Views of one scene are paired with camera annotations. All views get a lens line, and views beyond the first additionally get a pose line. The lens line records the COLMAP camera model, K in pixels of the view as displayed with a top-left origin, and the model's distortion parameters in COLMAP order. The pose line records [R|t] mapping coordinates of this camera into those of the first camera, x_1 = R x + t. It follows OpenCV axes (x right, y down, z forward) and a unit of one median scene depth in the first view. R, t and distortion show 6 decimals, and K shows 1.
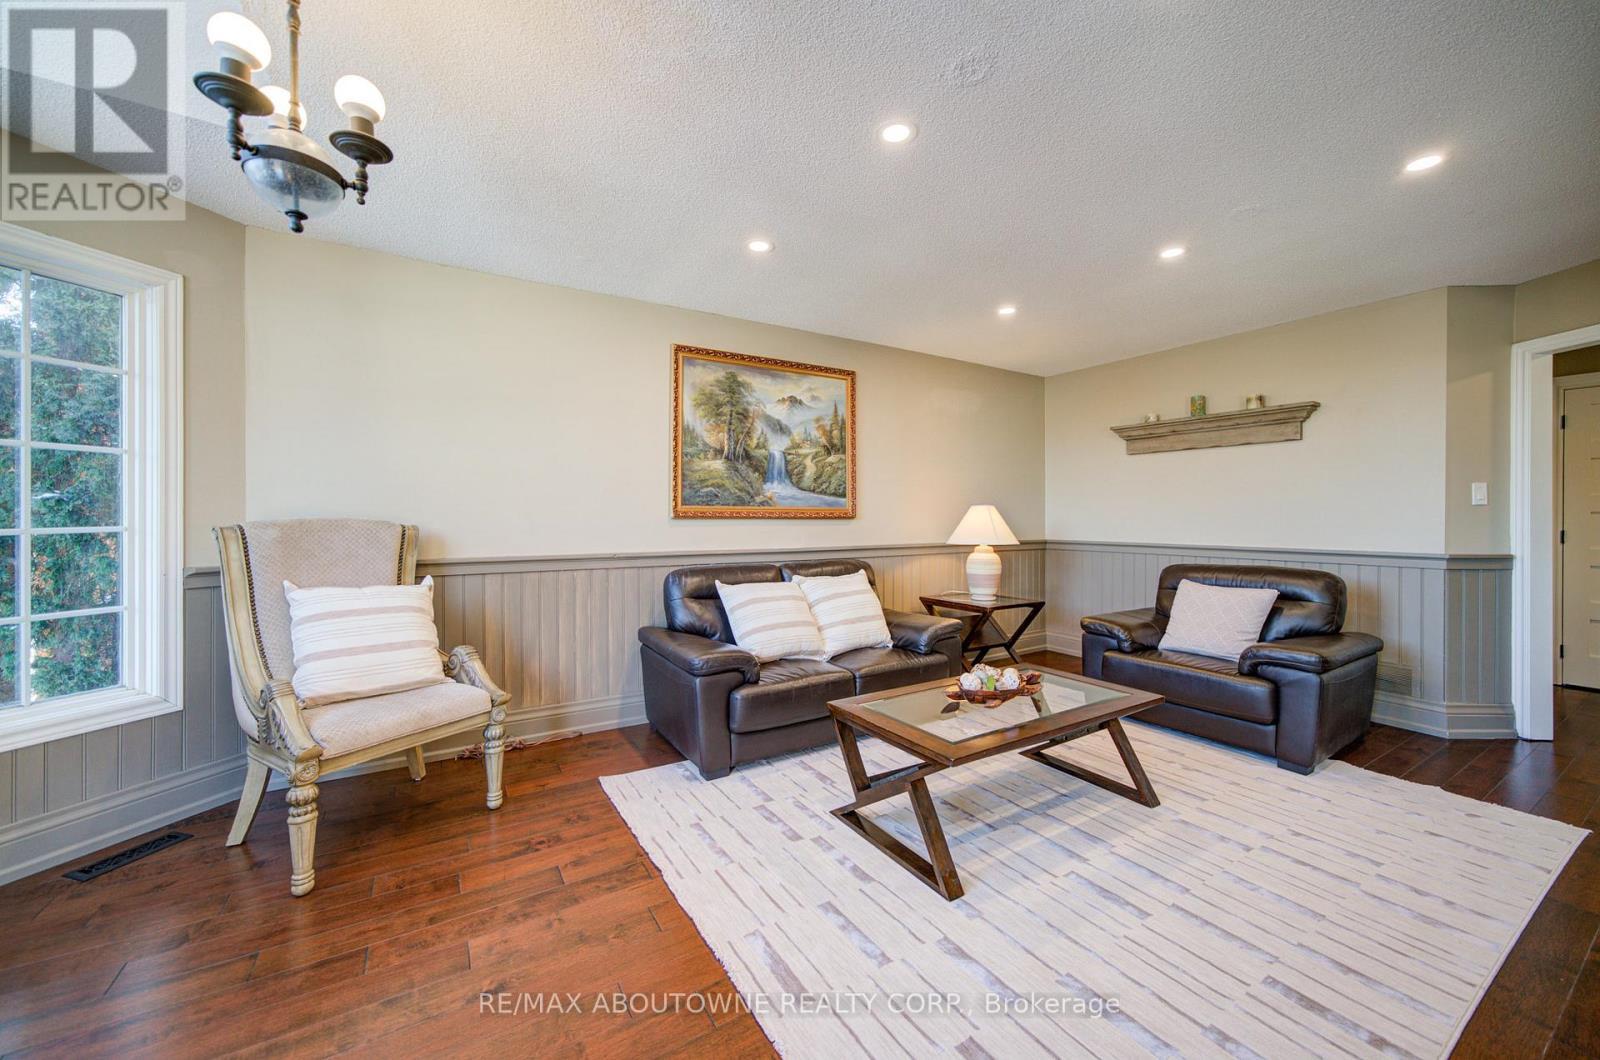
lens RADIAL K [[599.8, 0, 799.4], [0, 599.8, 518.9], [0, 0, 1]] dist [0.001695, 0.000484]
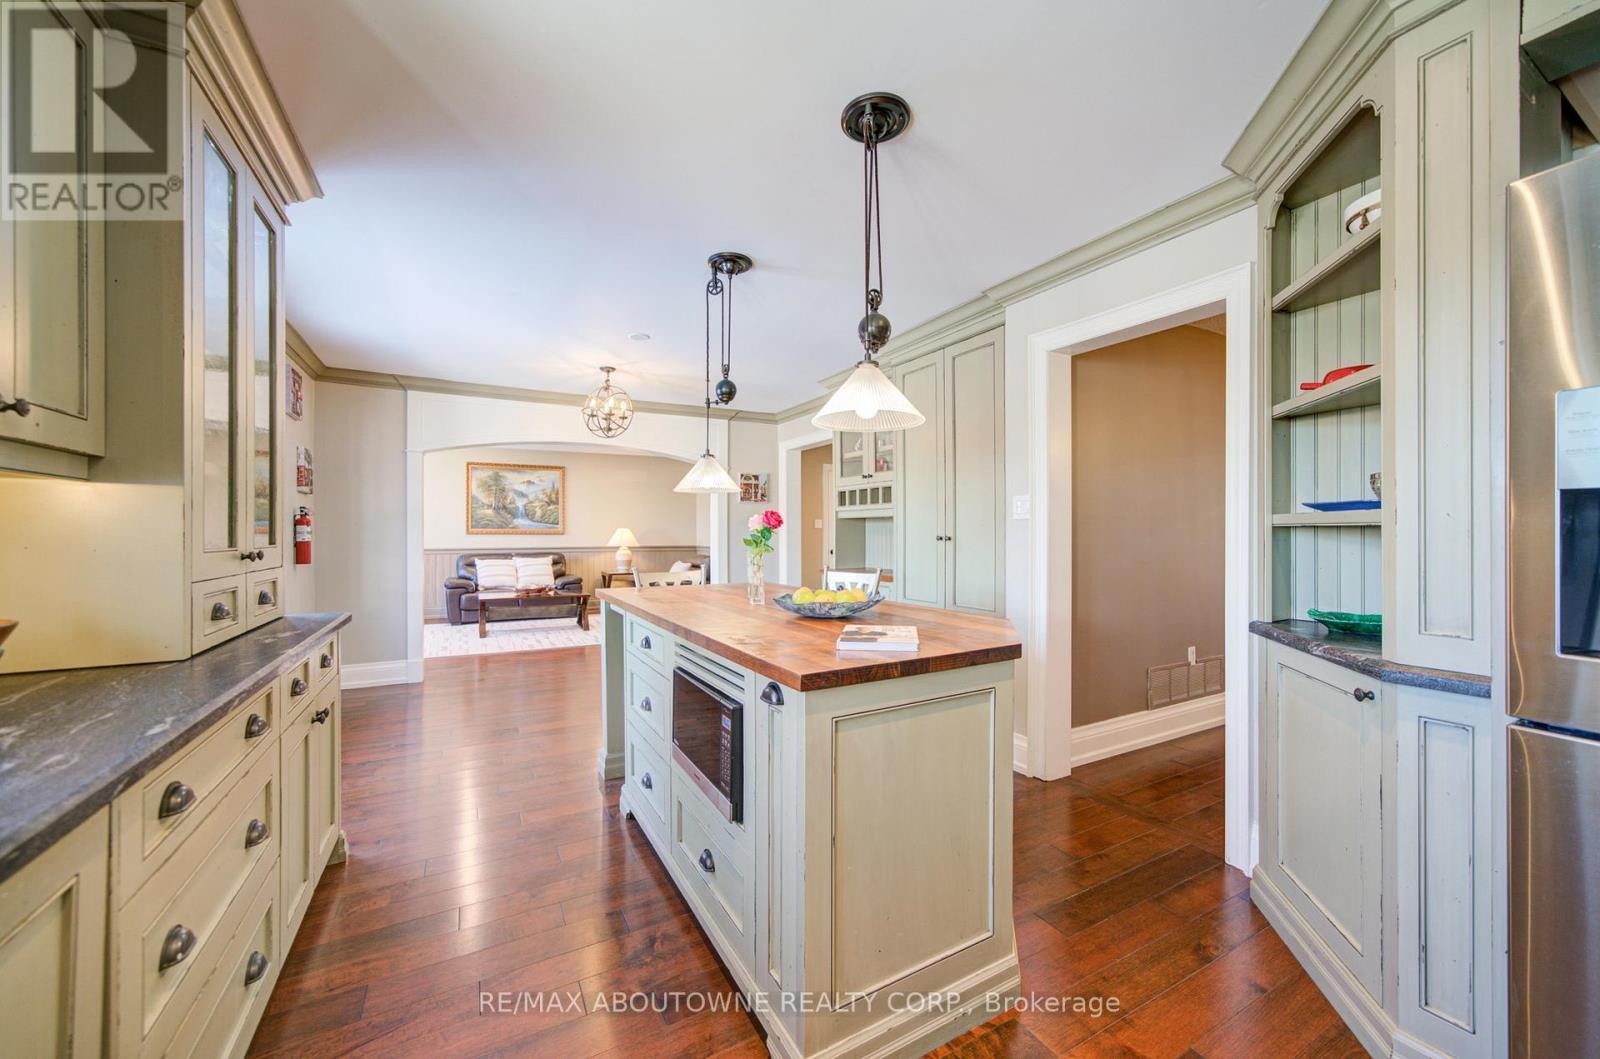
lens RADIAL K [[597.9, 0, 800.0], [0, 597.9, 529.5], [0, 0, 1]] dist [0.010055, 0.000170]
pose [[0.999538, -0.001635, -0.030365, 1.122888], [0.001390, 0.999966, -0.008093, 0.000943], [0.030377, 0.008048, 0.999506, -1.278136]]
